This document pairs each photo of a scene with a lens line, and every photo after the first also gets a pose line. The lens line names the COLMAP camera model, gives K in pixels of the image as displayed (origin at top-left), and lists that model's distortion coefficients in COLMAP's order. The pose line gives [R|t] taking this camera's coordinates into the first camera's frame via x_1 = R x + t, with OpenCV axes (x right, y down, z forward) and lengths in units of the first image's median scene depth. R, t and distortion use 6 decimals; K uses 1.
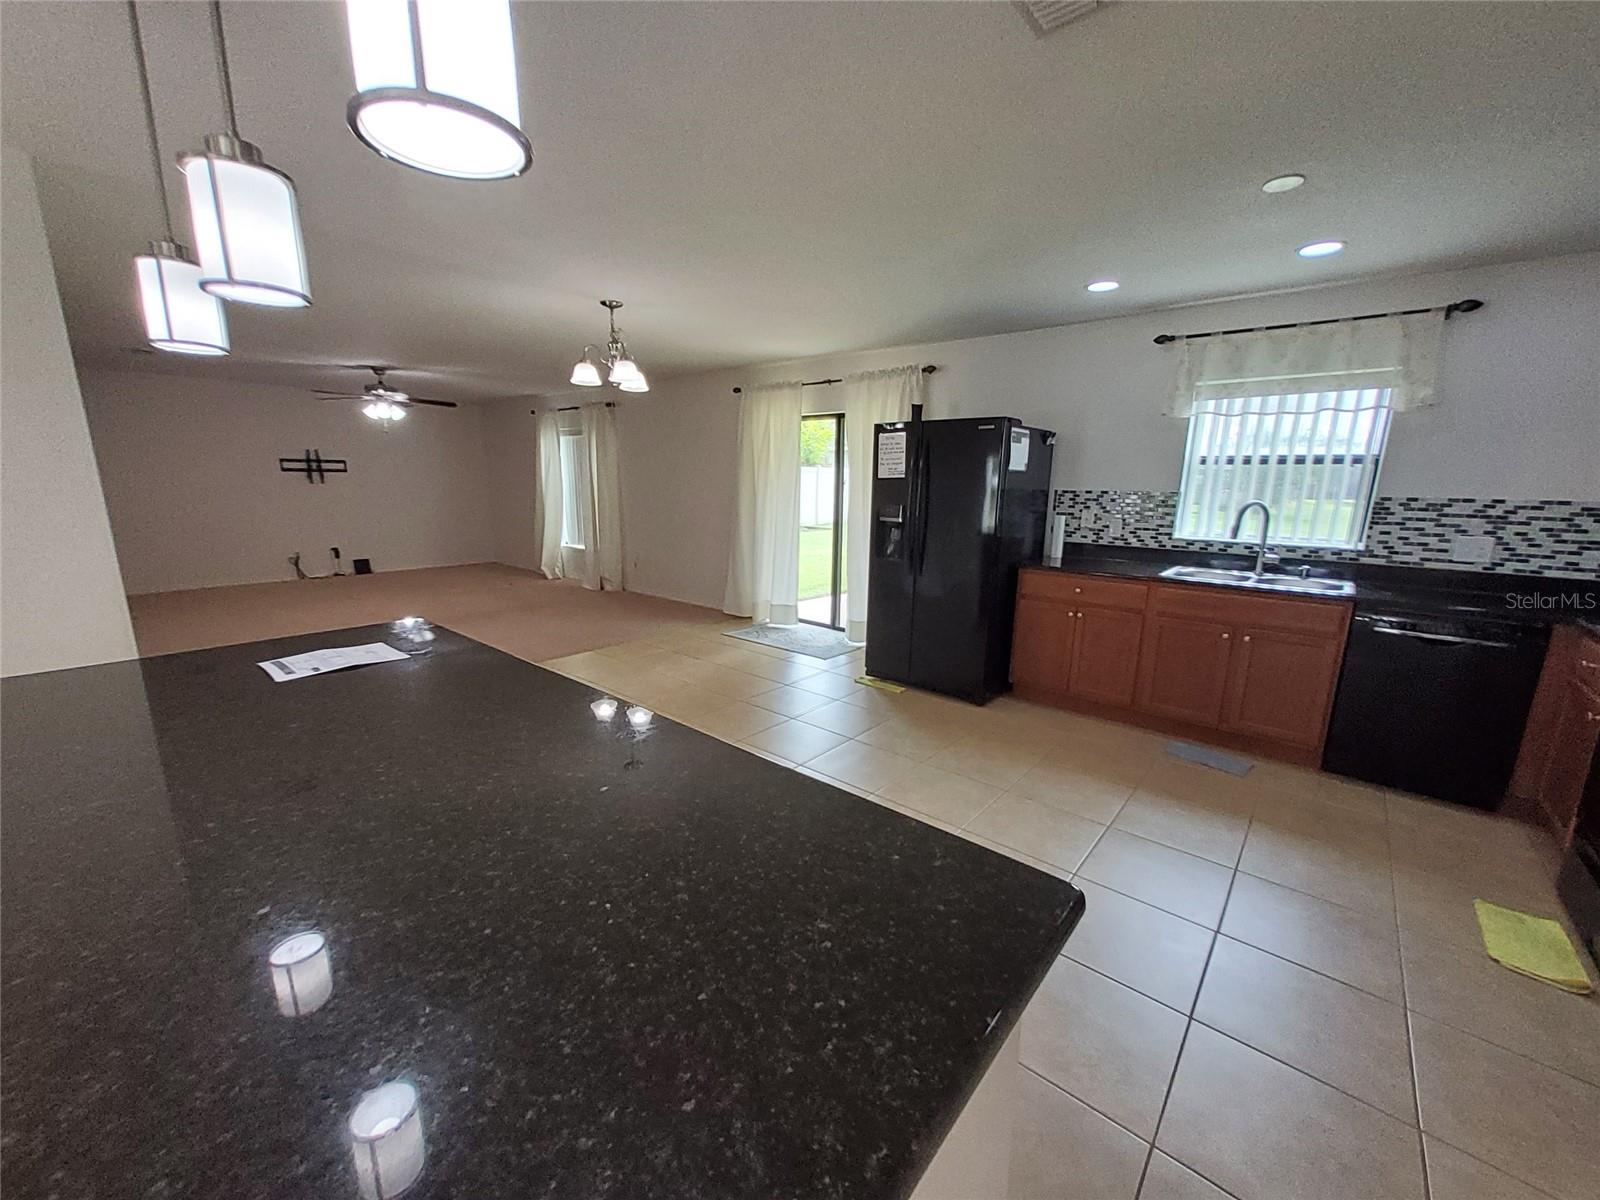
lens RADIAL K [[630.0, 0, 802.4], [0, 630.0, 610.3], [0, 0, 1]] dist [0.016105, -0.004912]
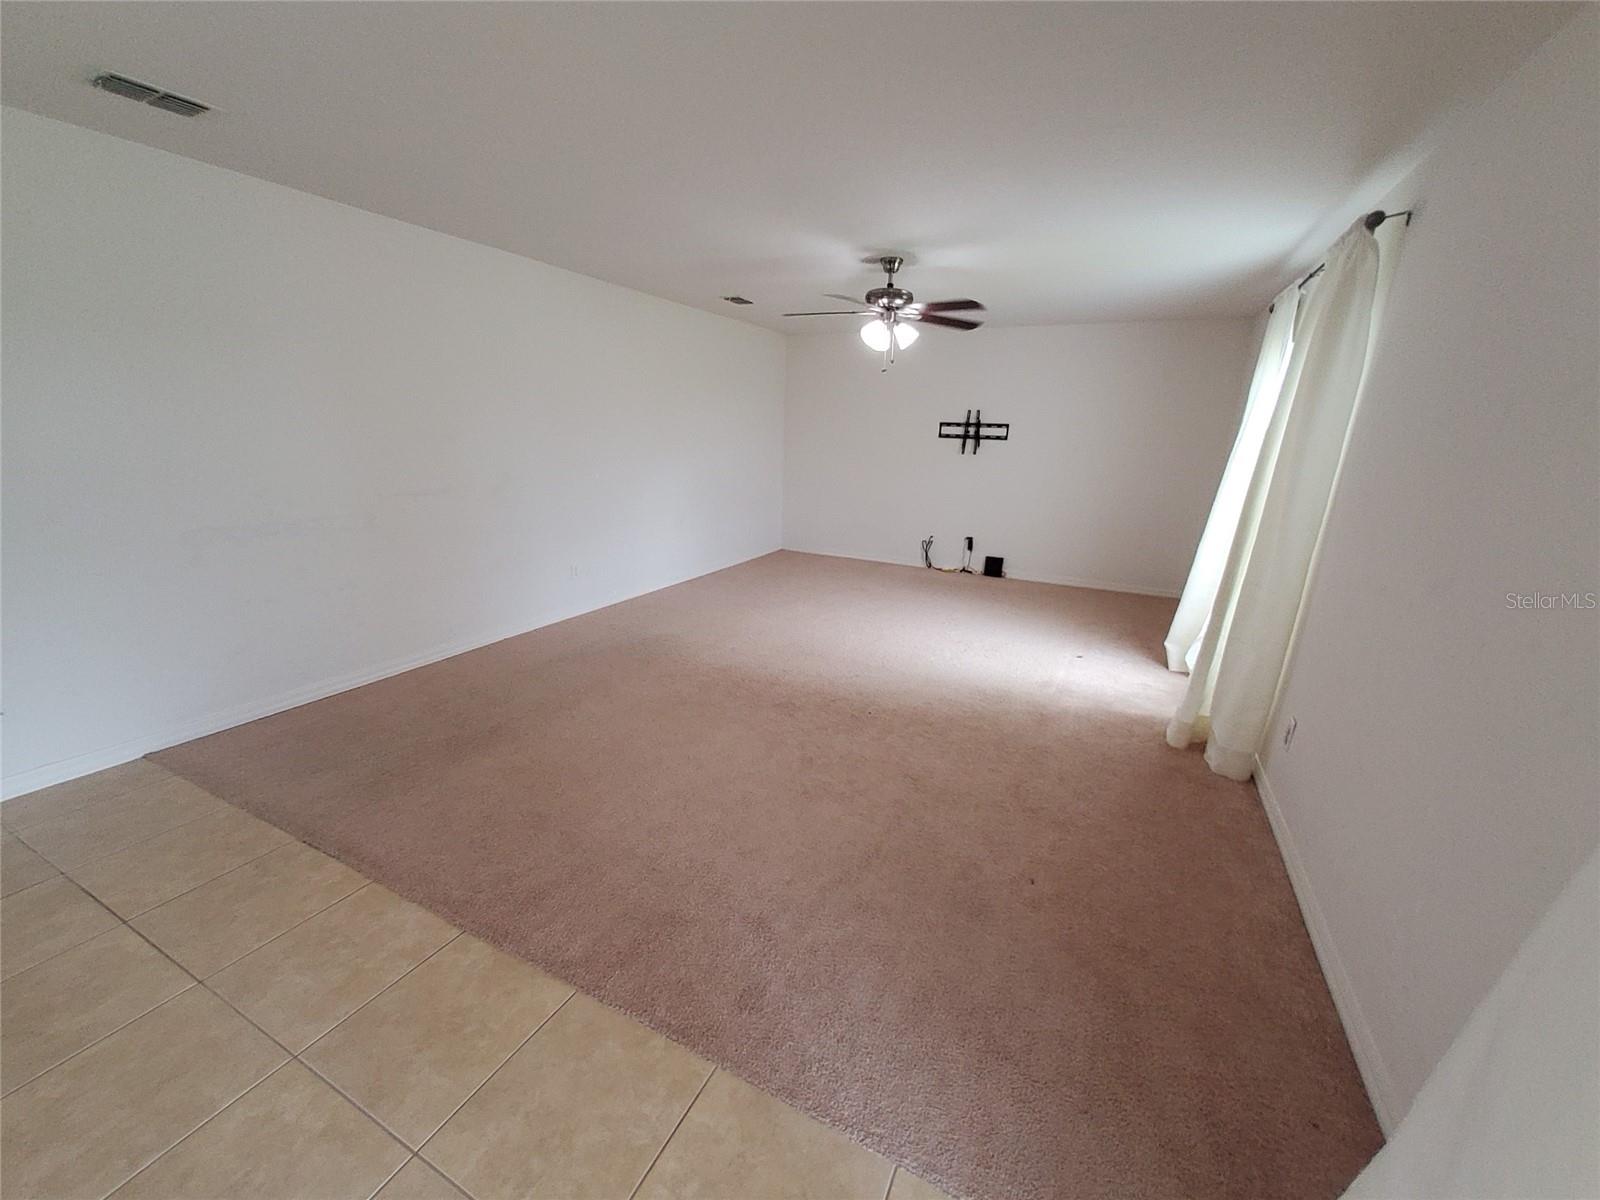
lens RADIAL K [[630.0, 0, 802.4], [0, 630.0, 610.3], [0, 0, 1]] dist [0.016105, -0.004912]
pose [[0.239946, 0.271304, -0.932105, -0.035424], [-0.228850, 0.948903, 0.217282, -0.140162], [0.943427, 0.161176, 0.289773, 0.616633]]
